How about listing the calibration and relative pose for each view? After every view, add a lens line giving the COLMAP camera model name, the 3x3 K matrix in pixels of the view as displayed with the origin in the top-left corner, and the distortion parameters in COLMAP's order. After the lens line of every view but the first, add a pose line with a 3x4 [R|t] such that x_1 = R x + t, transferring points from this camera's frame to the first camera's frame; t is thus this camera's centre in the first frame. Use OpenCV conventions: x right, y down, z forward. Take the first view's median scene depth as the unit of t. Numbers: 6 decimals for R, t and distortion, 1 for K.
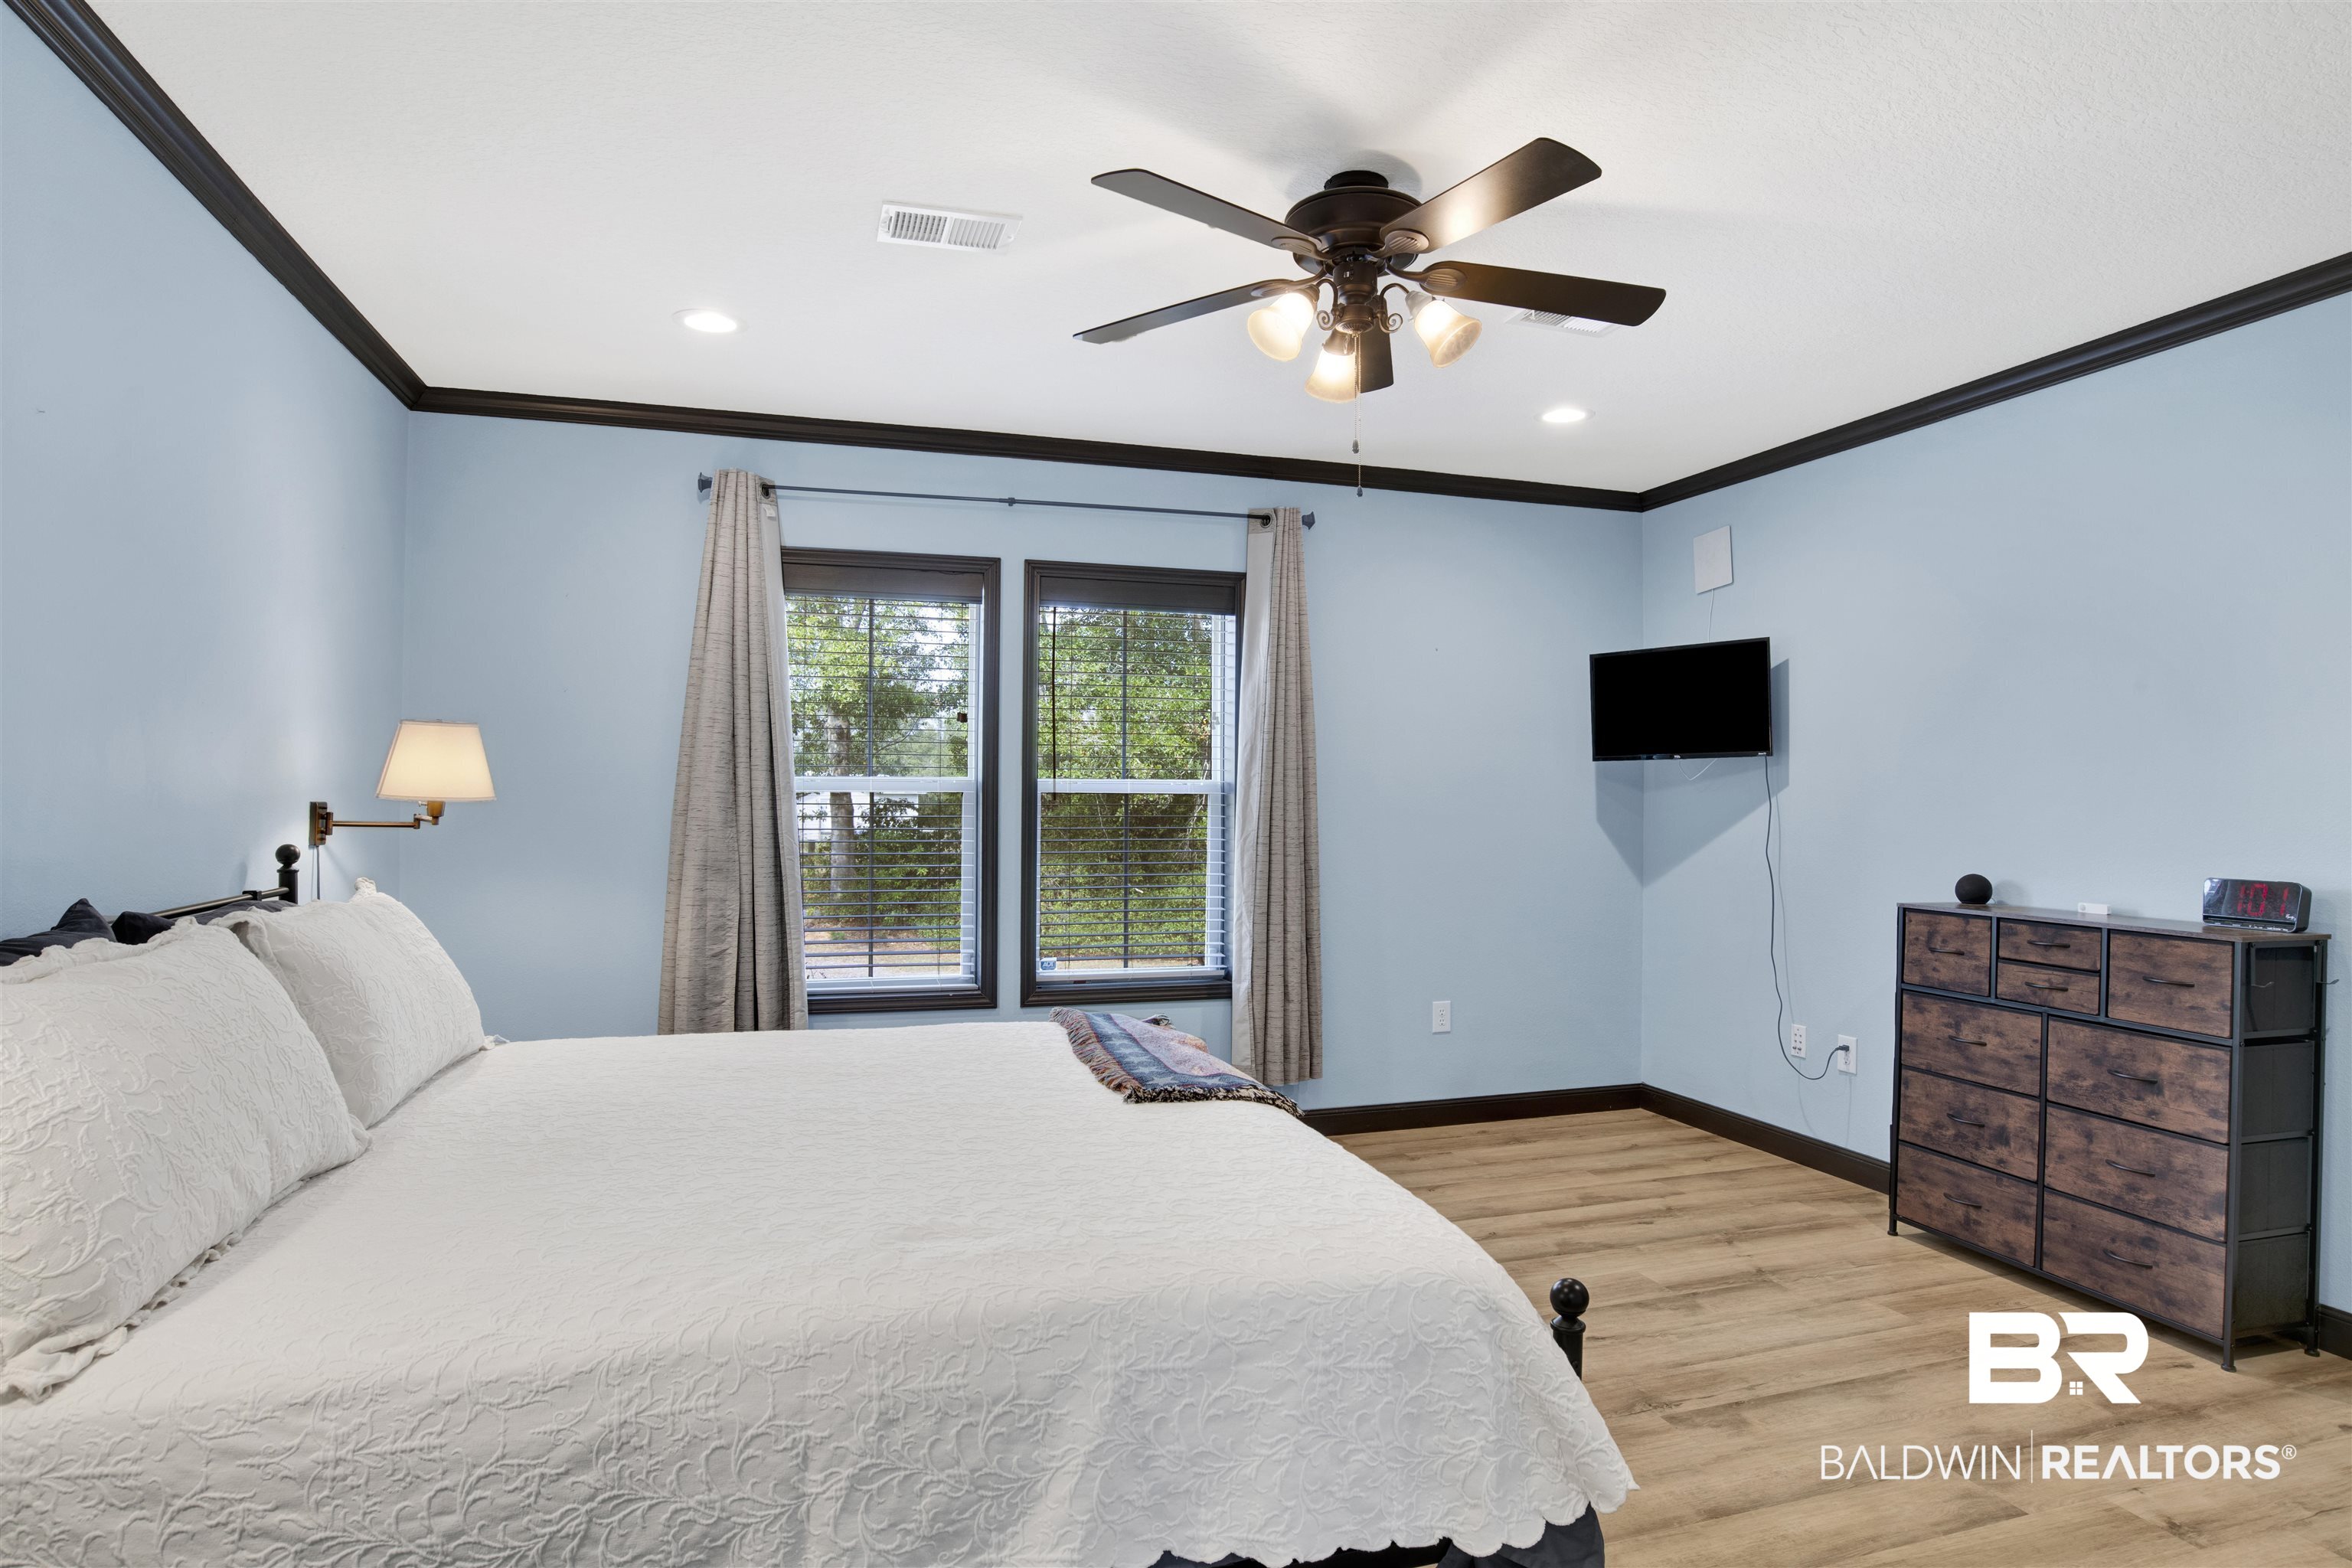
lens RADIAL K [[1263.8, 0, 1176.6], [0, 1263.8, 793.1], [0, 0, 1]] dist [-0.047328, 0.004346]
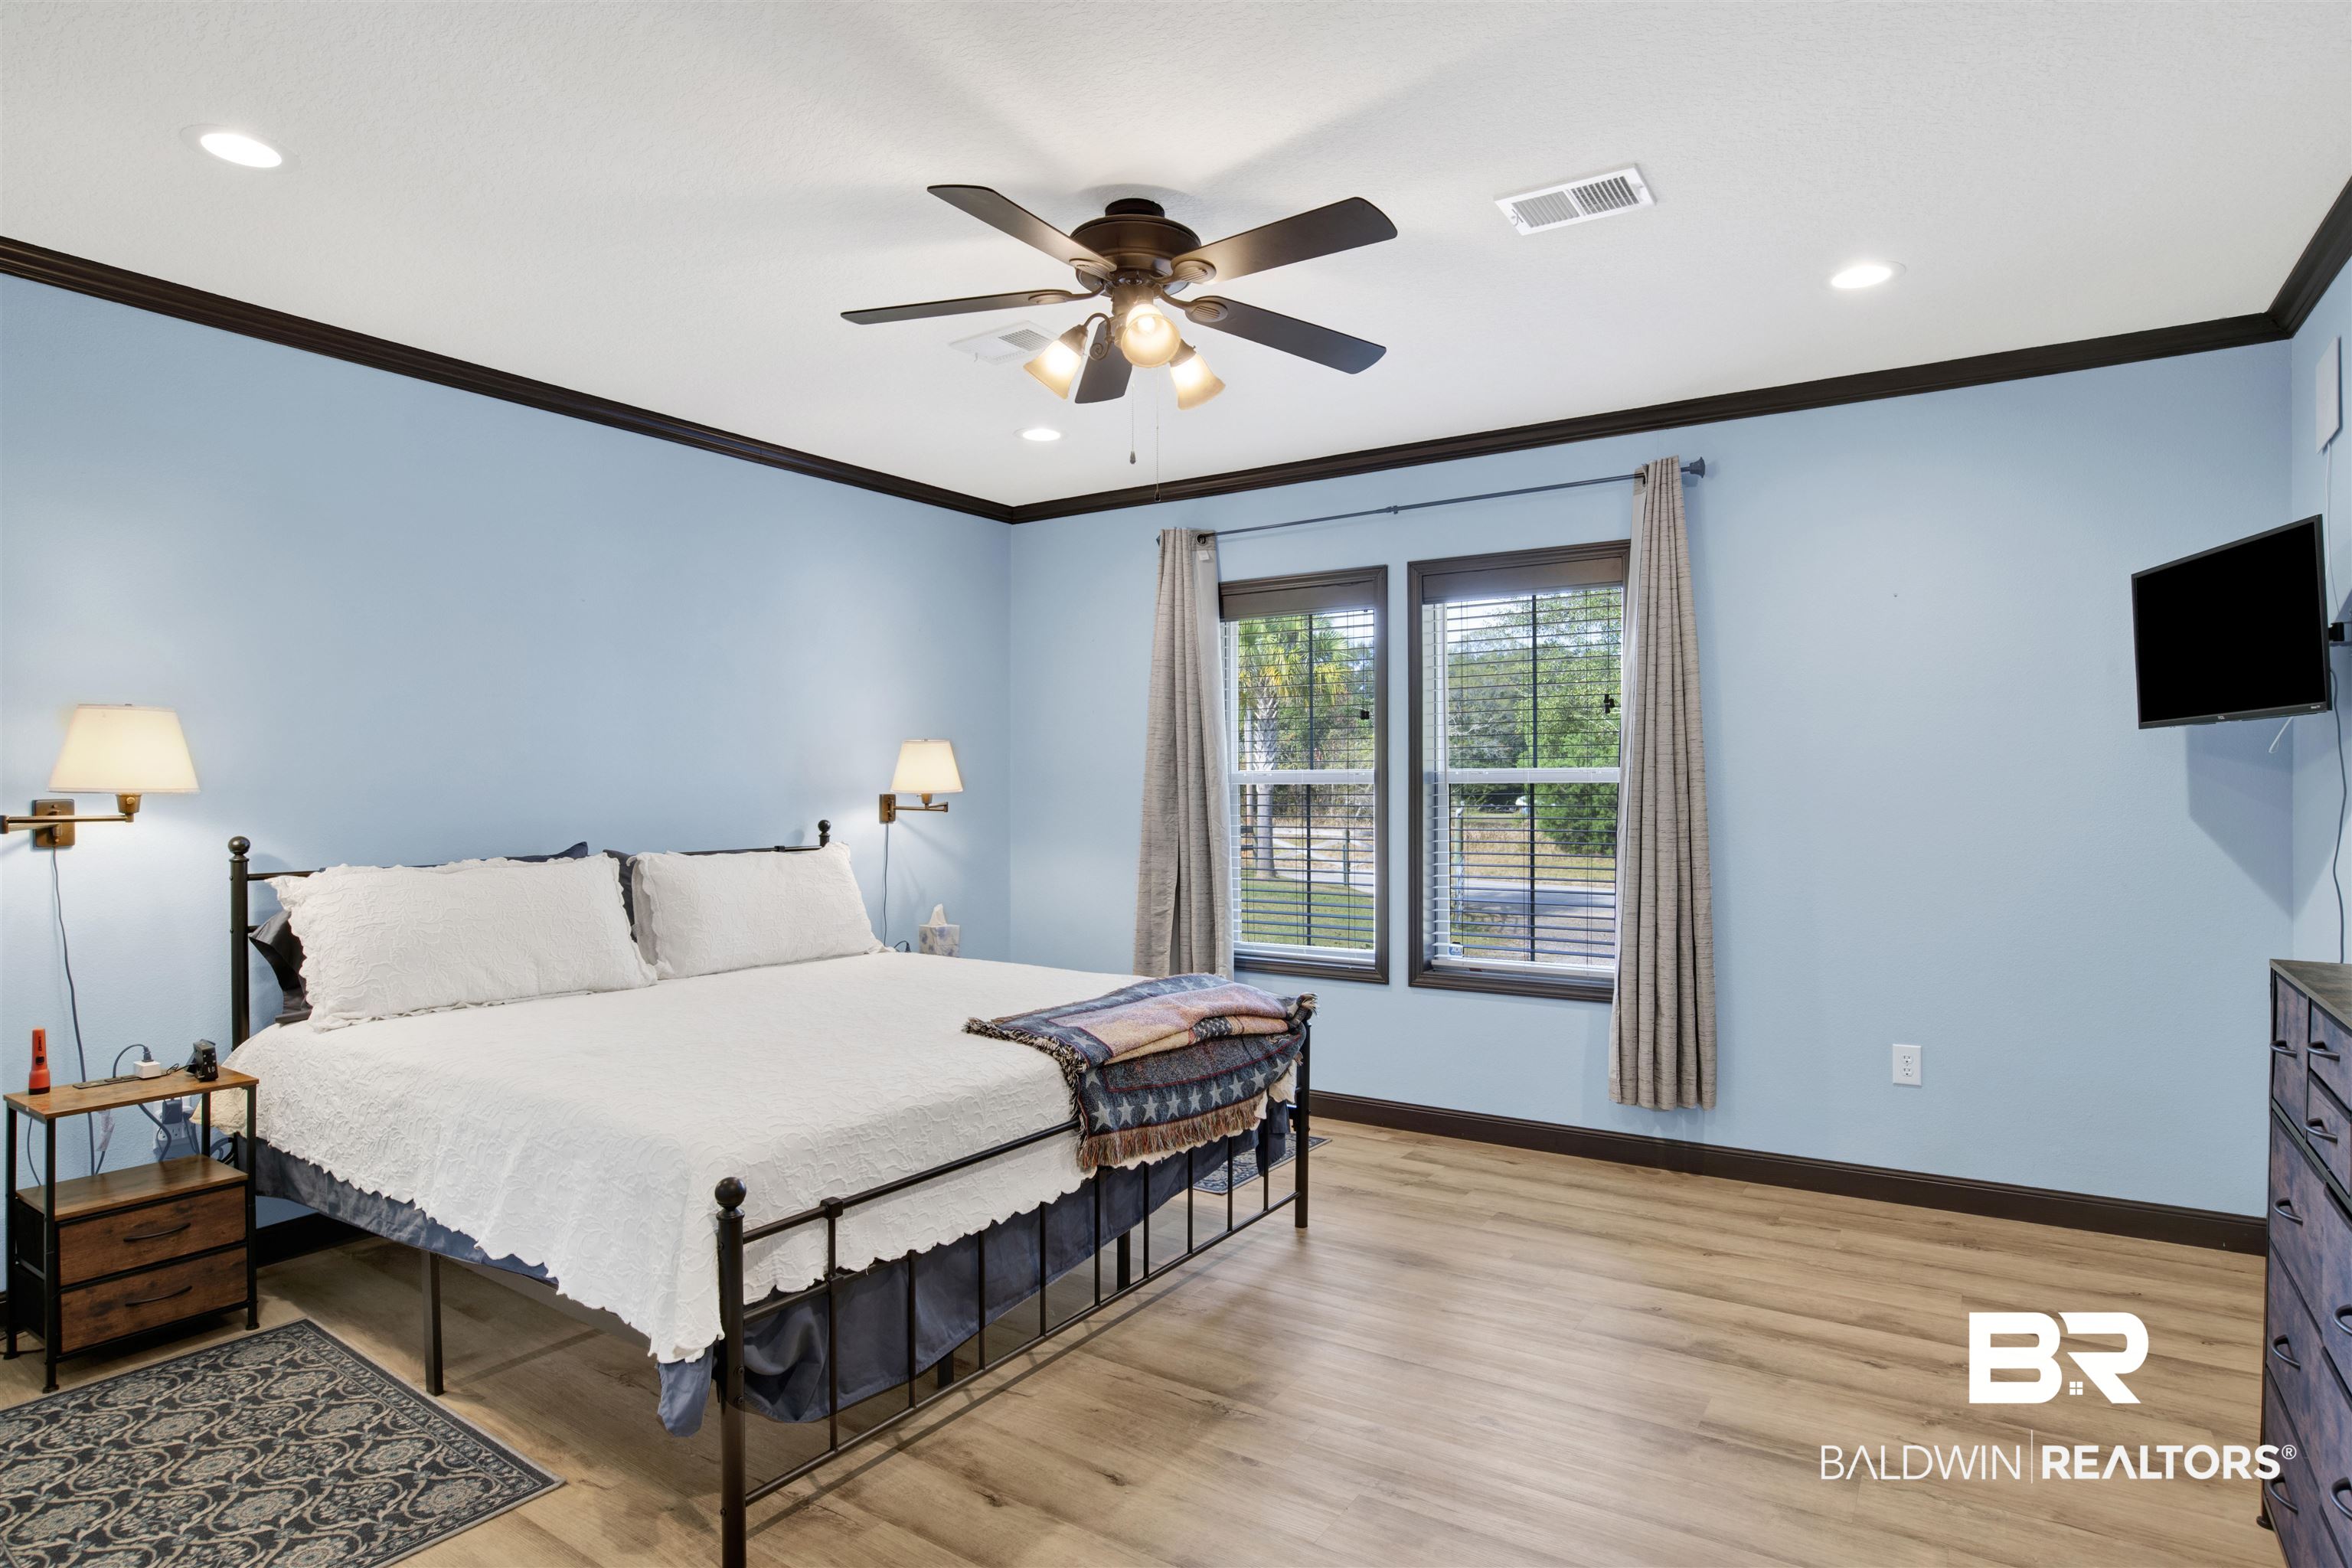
lens RADIAL K [[1263.8, 0, 1222.3], [0, 1263.8, 768.0], [0, 0, 1]] dist [-0.047328, 0.004346]
pose [[0.646188, -0.014683, -0.763037, 0.585235], [0.014882, 0.999867, -0.006636, -0.008167], [0.763033, -0.007068, 0.646321, 0.200091]]
